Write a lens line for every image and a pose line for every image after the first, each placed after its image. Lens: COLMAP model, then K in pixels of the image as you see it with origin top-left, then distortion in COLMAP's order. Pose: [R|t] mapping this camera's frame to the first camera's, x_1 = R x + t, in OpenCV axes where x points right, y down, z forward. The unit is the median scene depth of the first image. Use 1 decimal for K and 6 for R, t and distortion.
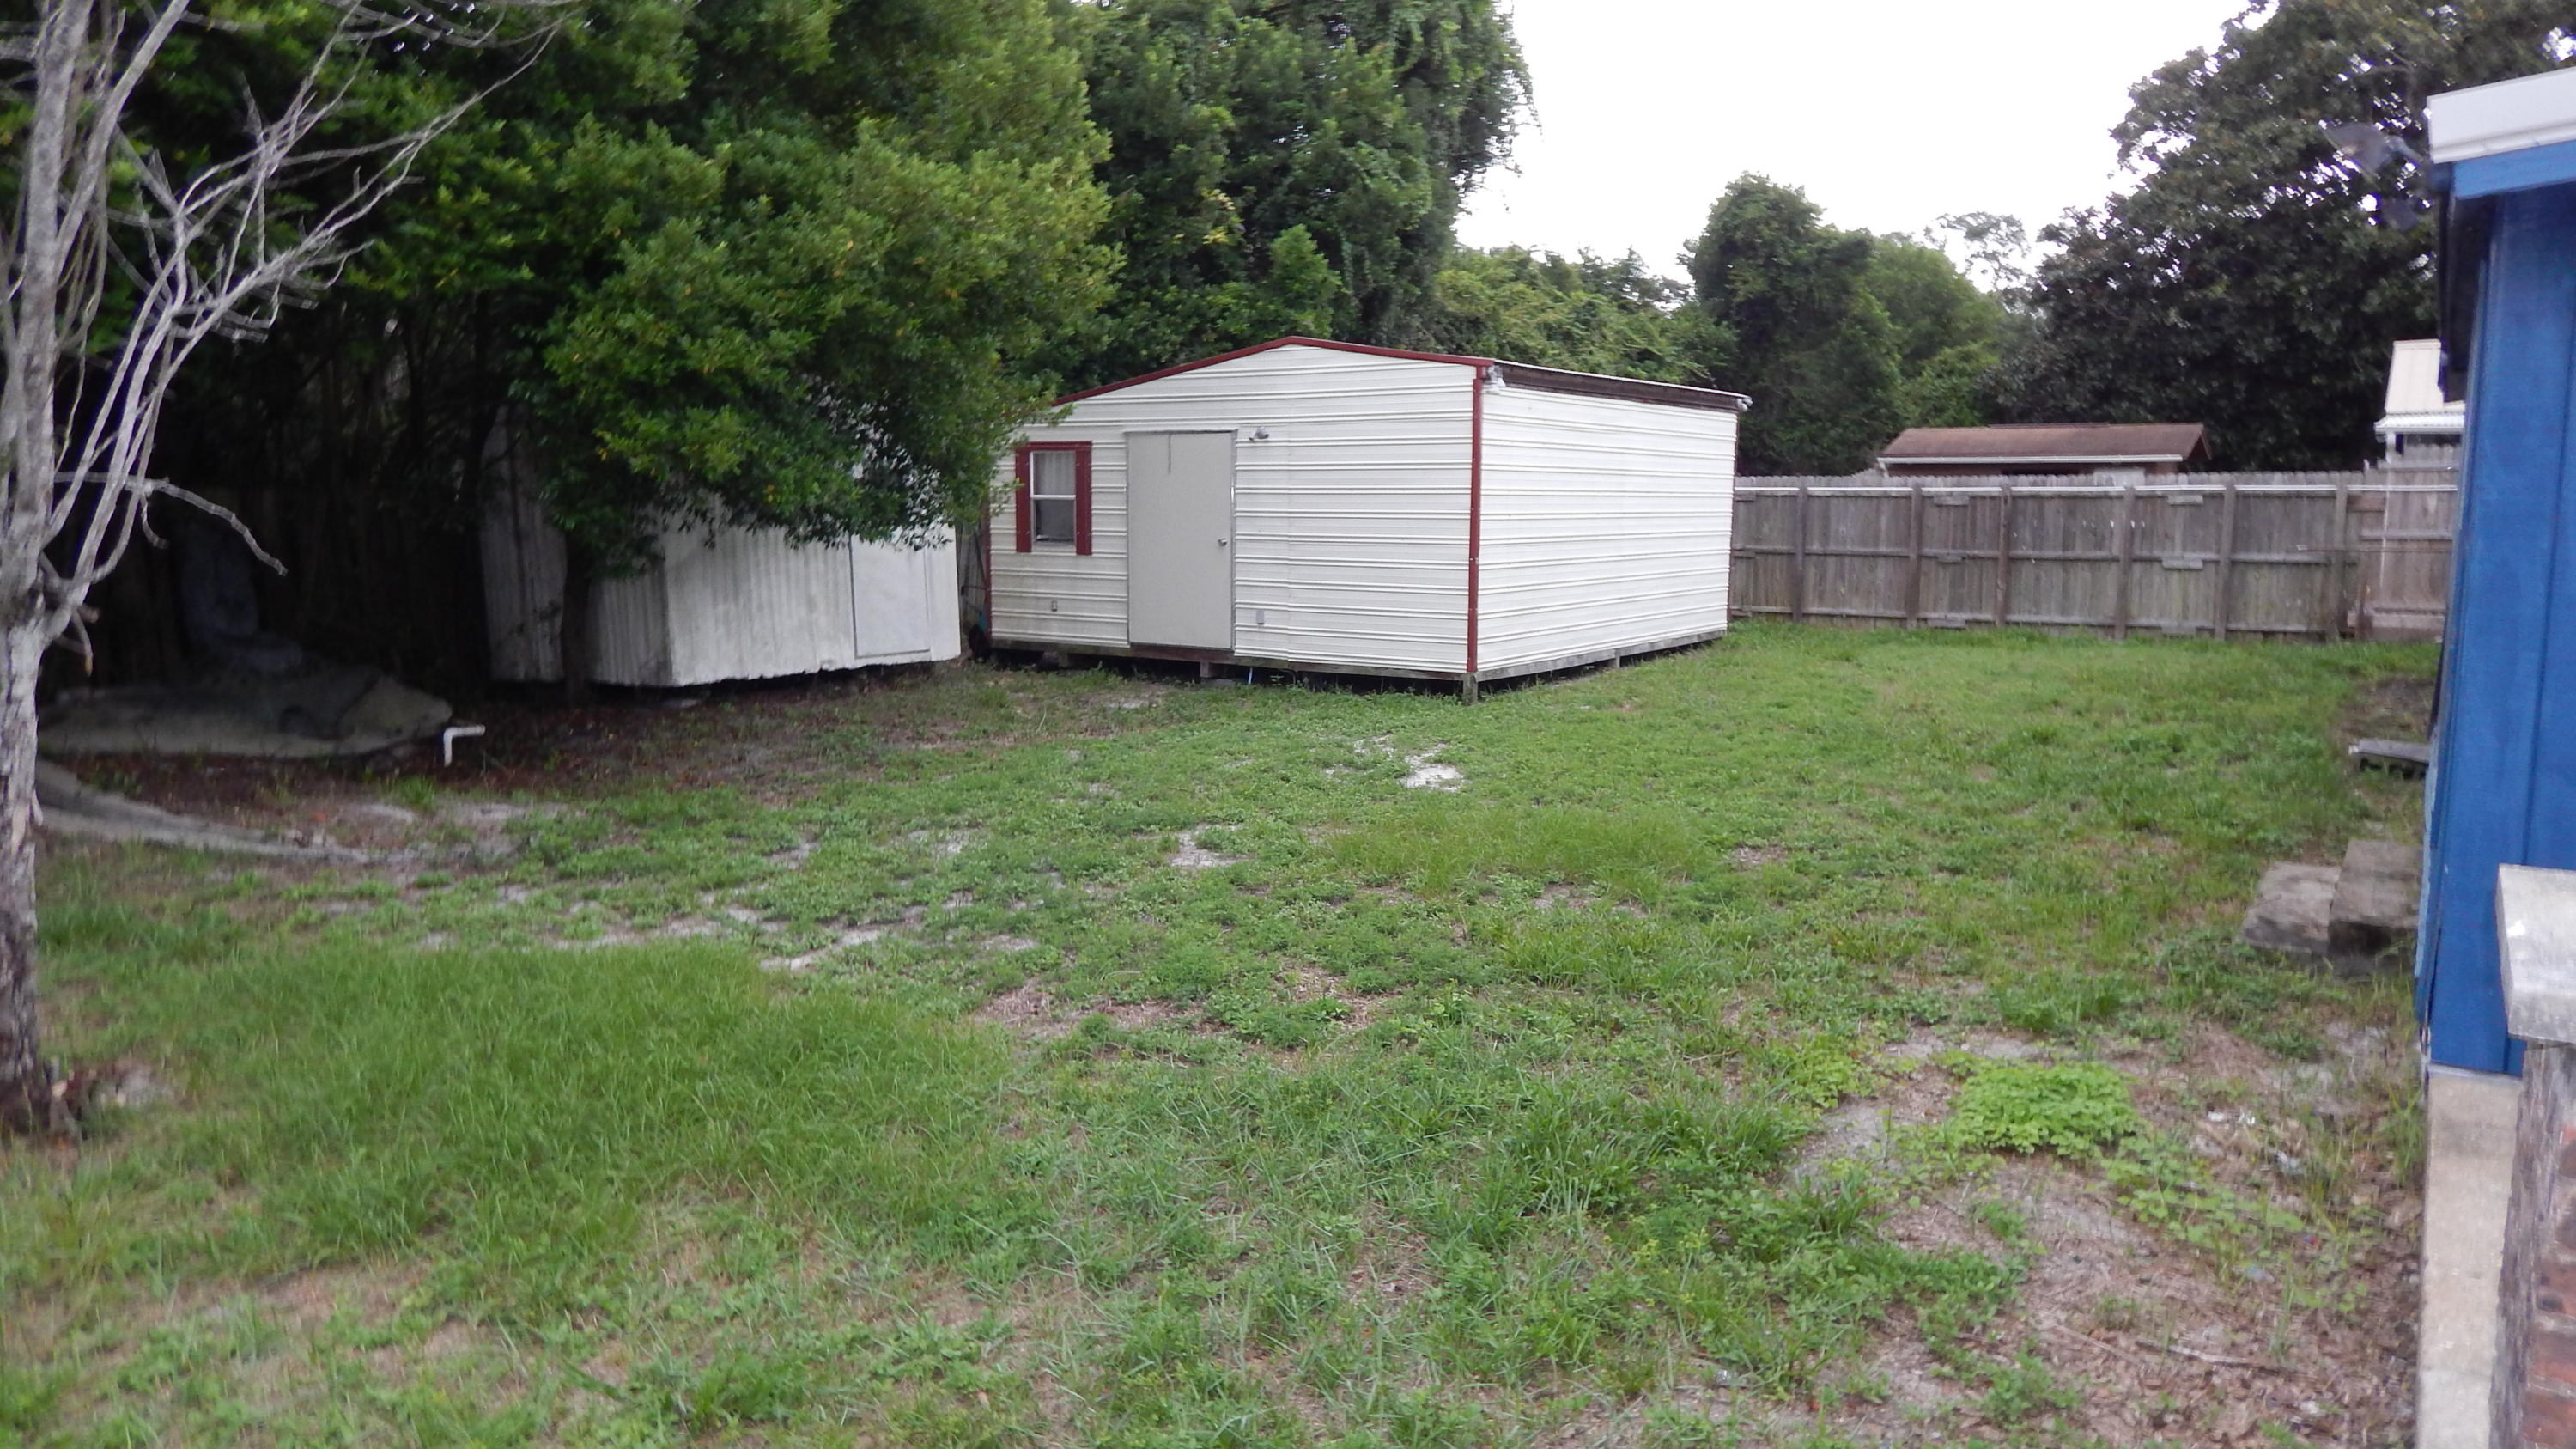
lens RADIAL K [[1692.4, 0, 1282.8], [0, 1692.4, 735.1], [0, 0, 1]] dist [-0.001465, 0.000156]
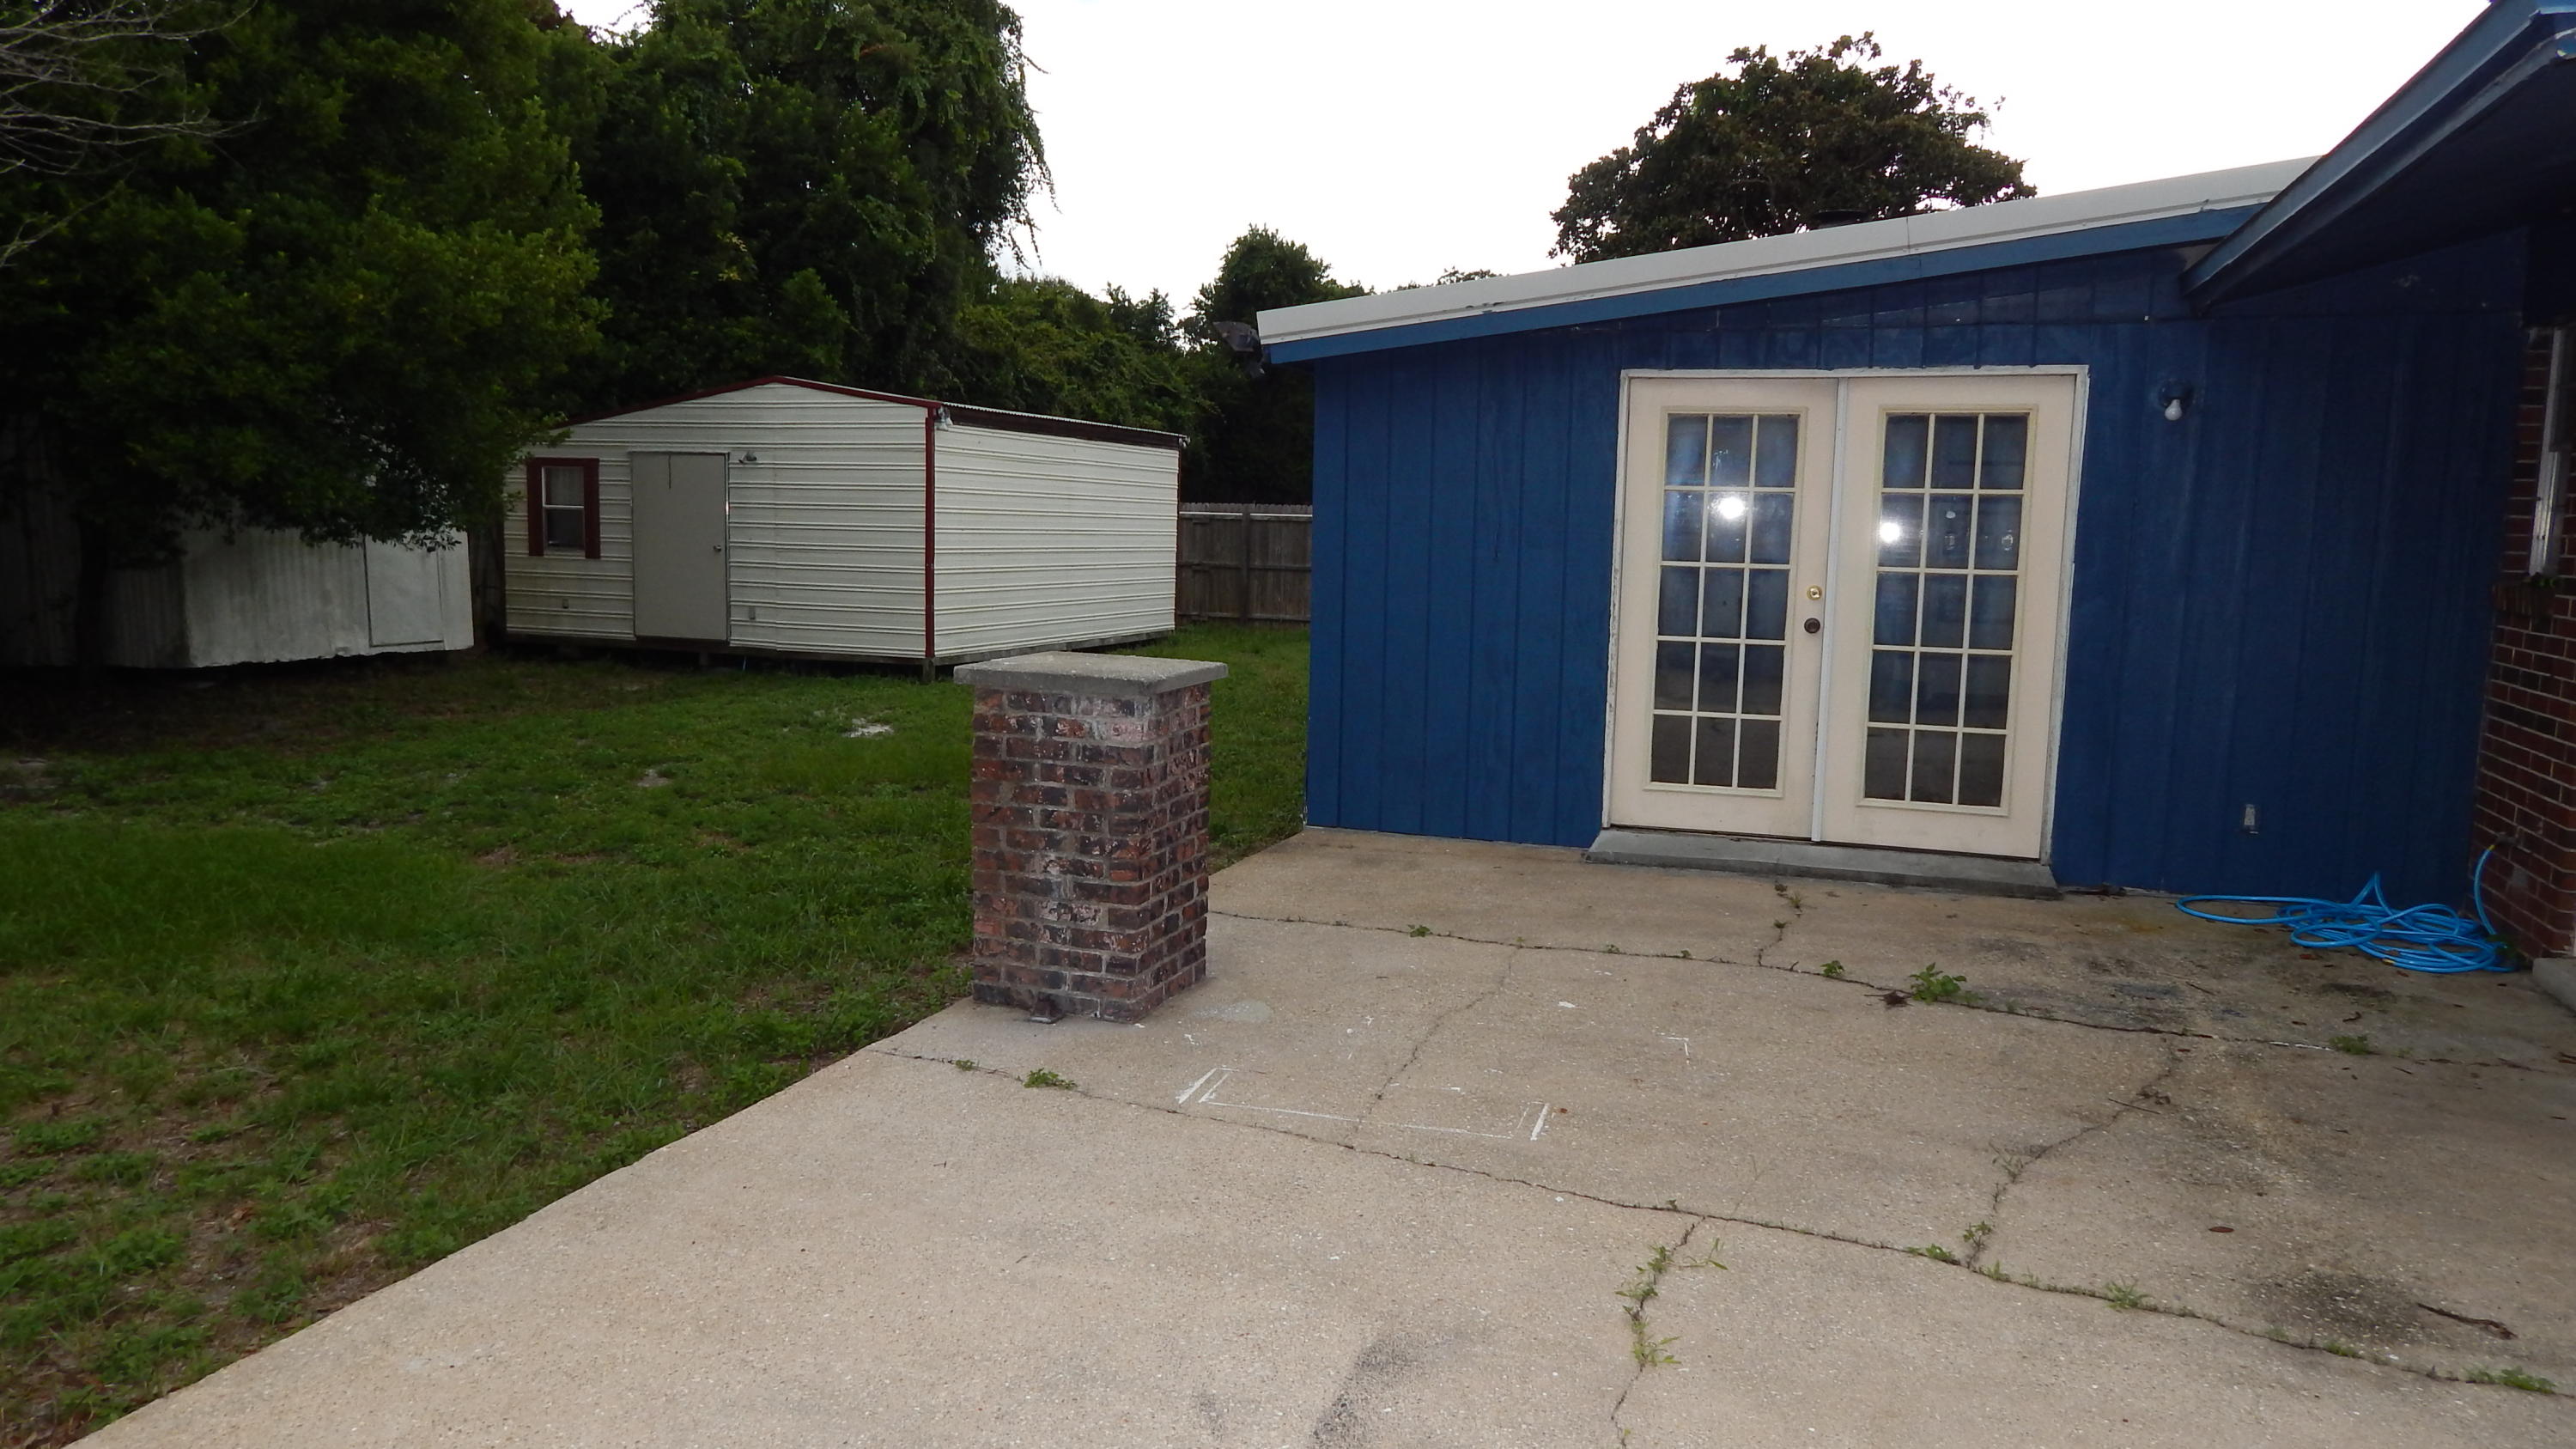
lens RADIAL K [[1723.8, 0, 1310.3], [0, 1723.8, 731.9], [0, 0, 1]] dist [0.002363, -0.007542]
pose [[0.969048, -0.010815, 0.246636, 0.071768], [0.015068, 0.999768, -0.015363, 0.039510], [-0.246413, 0.018604, 0.968986, -0.269997]]
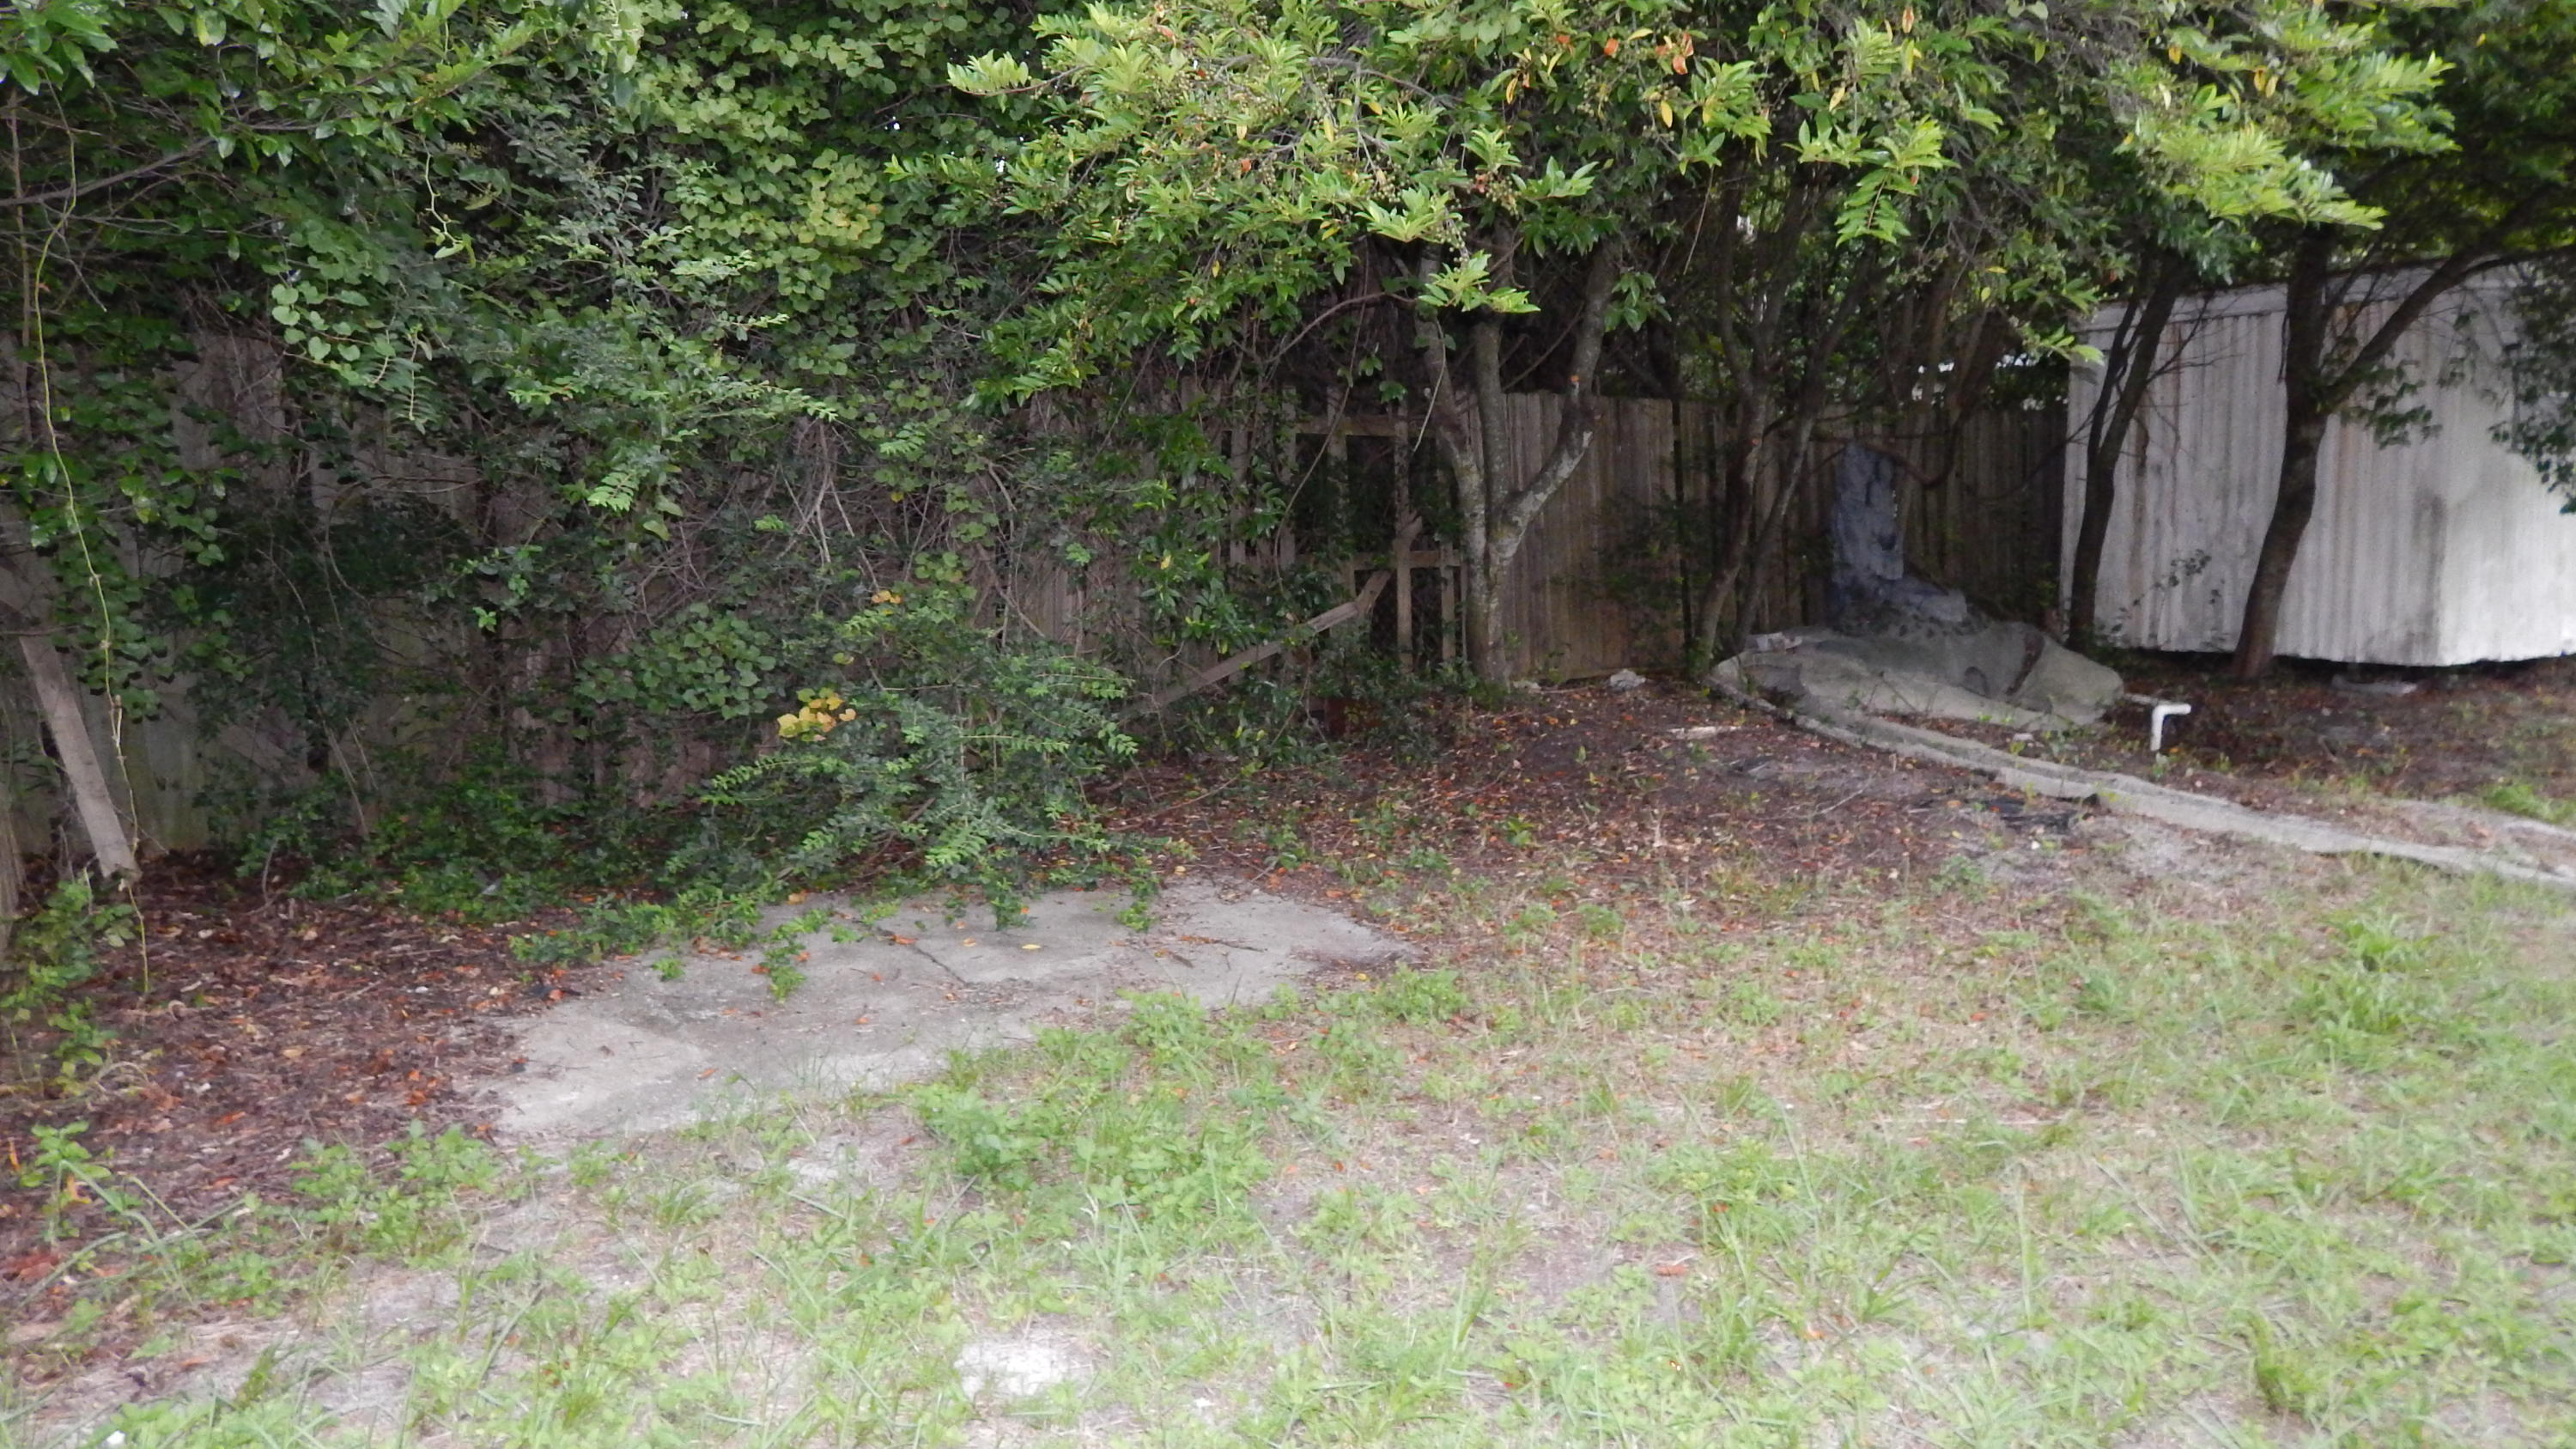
lens RADIAL K [[1720.9, 0, 1280.7], [0, 1720.9, 723.9], [0, 0, 1]] dist [-0.000737, -0.004117]
pose [[0.905716, 0.066447, -0.418644, -0.476321], [-0.065813, 0.997704, 0.015971, 0.017135], [0.418744, 0.013087, 0.908010, 0.092544]]
